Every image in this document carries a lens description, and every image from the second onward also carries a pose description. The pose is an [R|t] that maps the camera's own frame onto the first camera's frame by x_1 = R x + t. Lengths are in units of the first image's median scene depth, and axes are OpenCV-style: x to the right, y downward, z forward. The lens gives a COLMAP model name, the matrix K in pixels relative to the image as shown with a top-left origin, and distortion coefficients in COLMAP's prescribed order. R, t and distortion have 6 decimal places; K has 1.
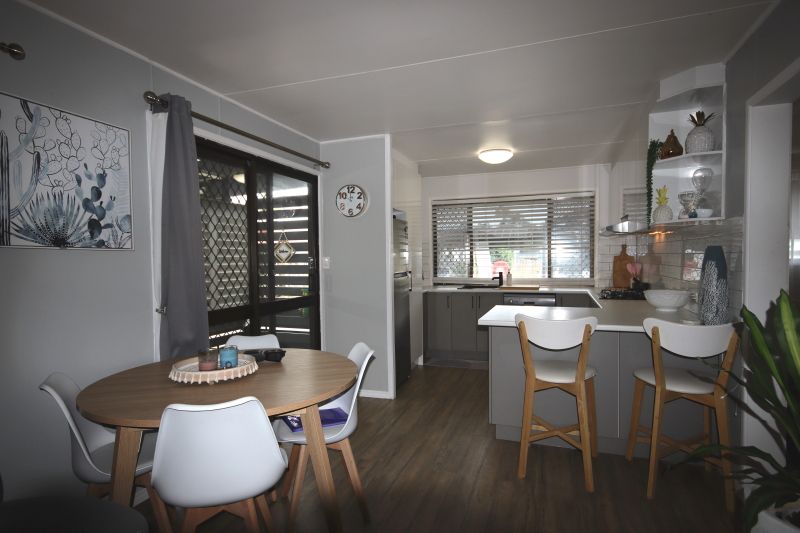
lens RADIAL K [[436.5, 0, 400.0], [0, 436.5, 266.5], [0, 0, 1]] dist [-0.000553, 0.000407]
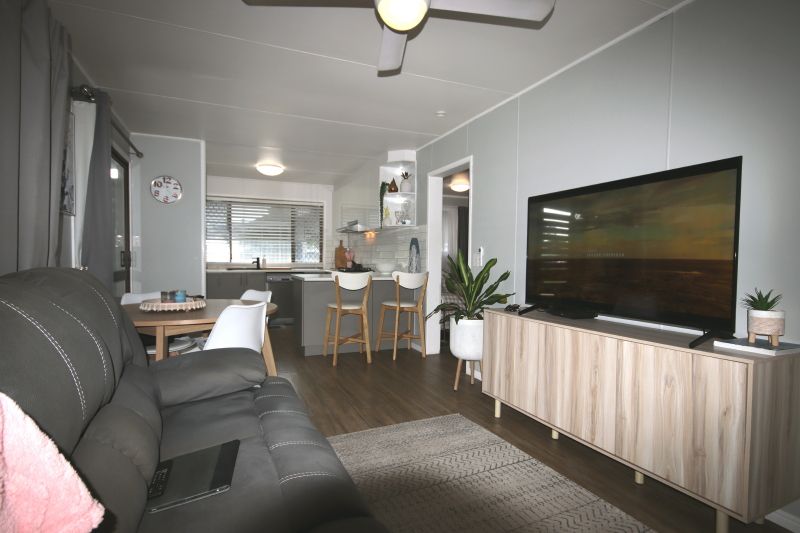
lens RADIAL K [[410.9, 0, 400.0], [0, 410.9, 266.5], [0, 0, 1]] dist [-0.000011, 0.000065]
pose [[0.732602, 0.005218, 0.680637, -0.413539], [-0.004101, 0.999986, -0.003253, 0.059507], [-0.680645, -0.000408, 0.732613, -0.248049]]
